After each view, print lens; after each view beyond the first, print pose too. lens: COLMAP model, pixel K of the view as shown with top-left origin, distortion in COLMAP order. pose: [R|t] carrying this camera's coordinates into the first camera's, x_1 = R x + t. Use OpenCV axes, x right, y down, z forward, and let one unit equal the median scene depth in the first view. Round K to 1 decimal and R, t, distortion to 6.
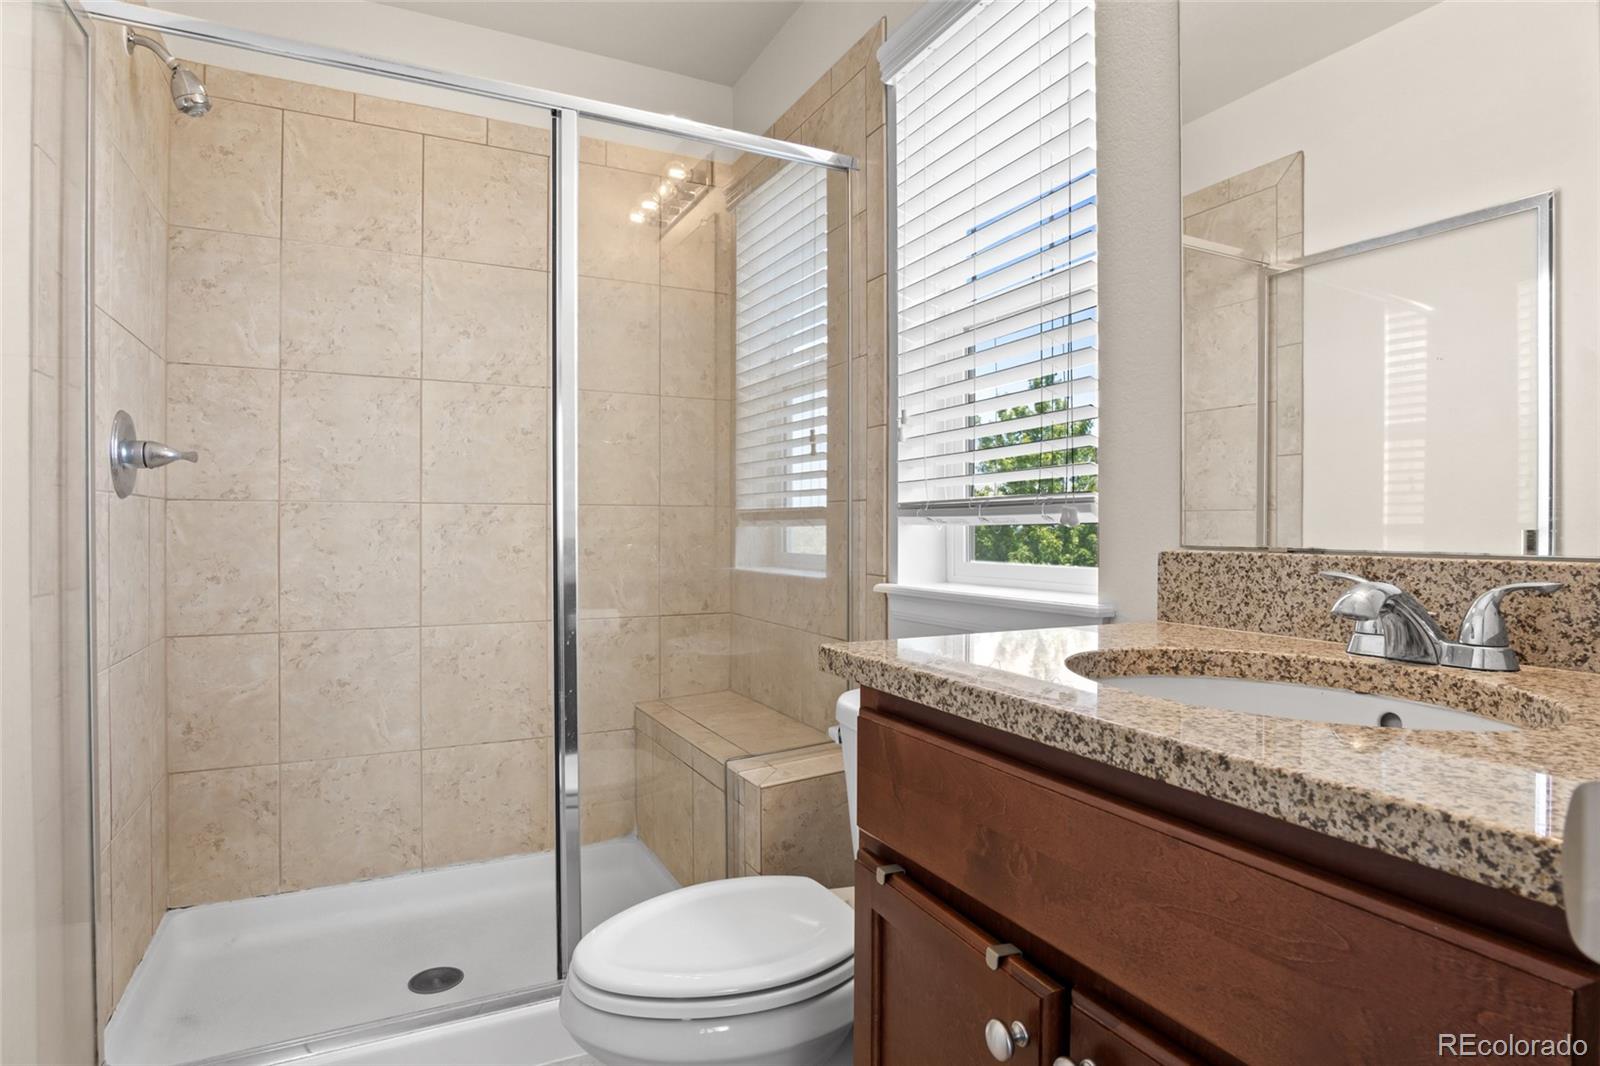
lens RADIAL K [[868.6, 0, 803.5], [0, 868.6, 532.4], [0, 0, 1]] dist [-0.031324, 0.006058]
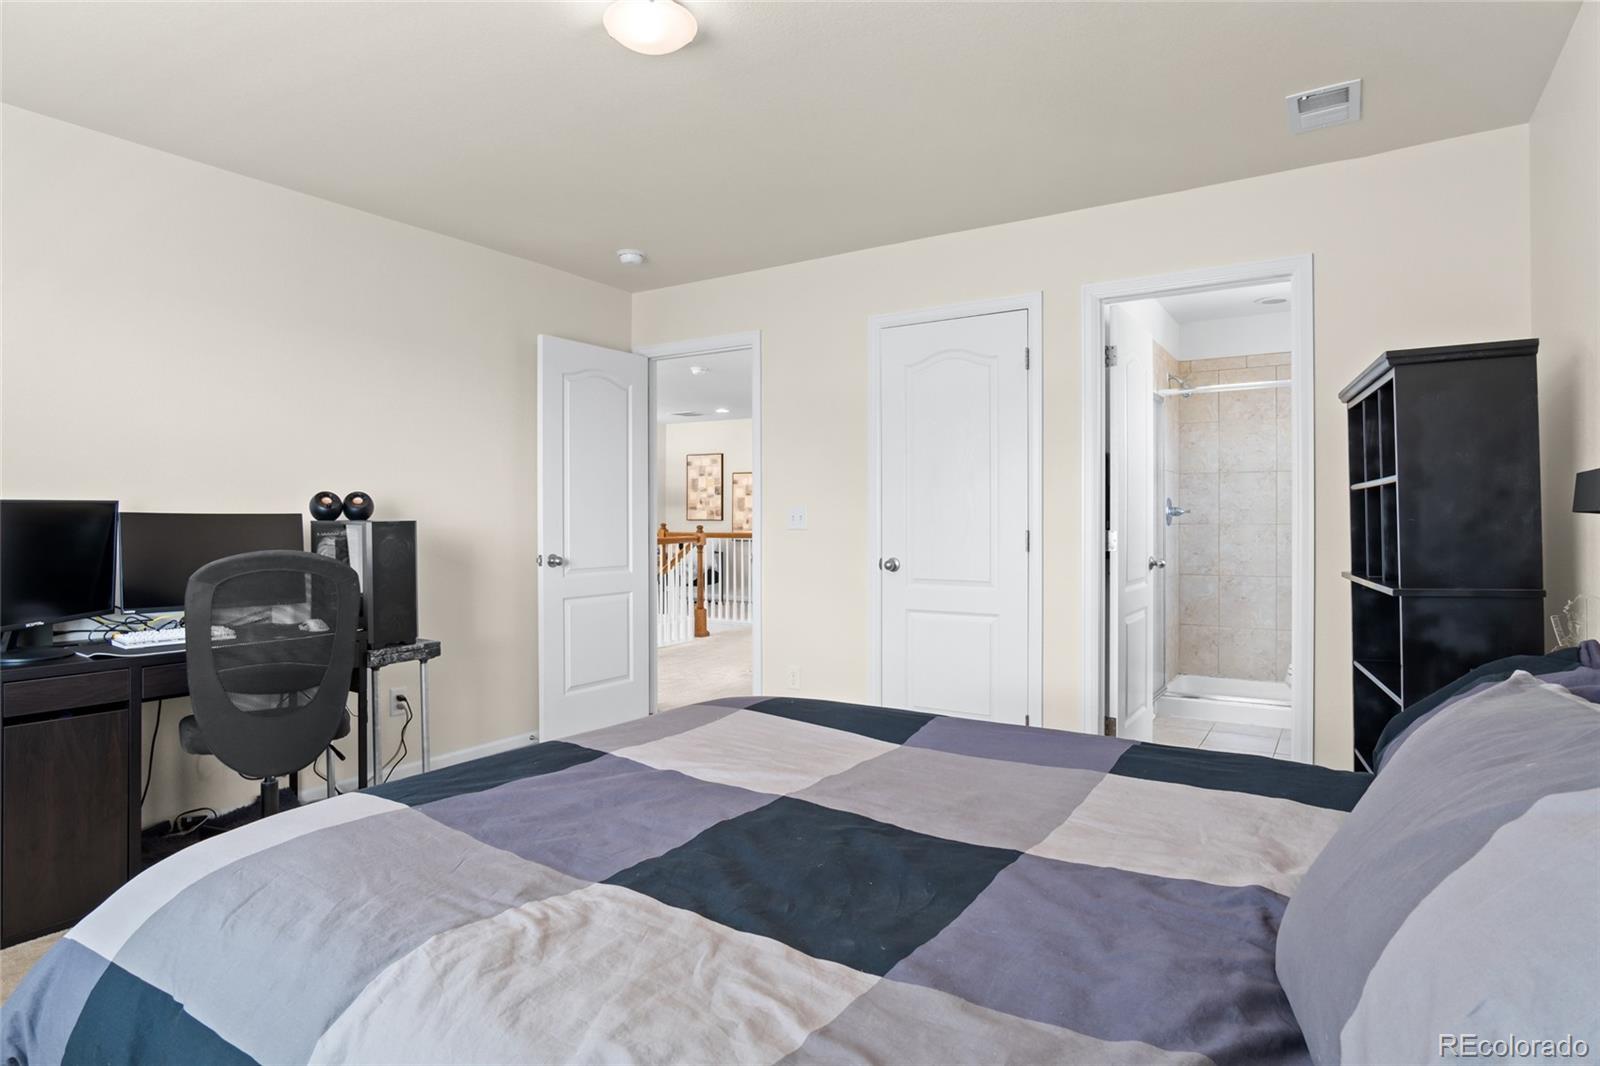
lens RADIAL K [[868.6, 0, 801.7], [0, 868.6, 526.3], [0, 0, 1]] dist [-0.031324, 0.006058]
pose [[0.510782, -0.002069, -0.859708, 0.981406], [0.000217, 0.999997, -0.002277, -0.024779], [0.859710, 0.000977, 0.510781, -1.407127]]
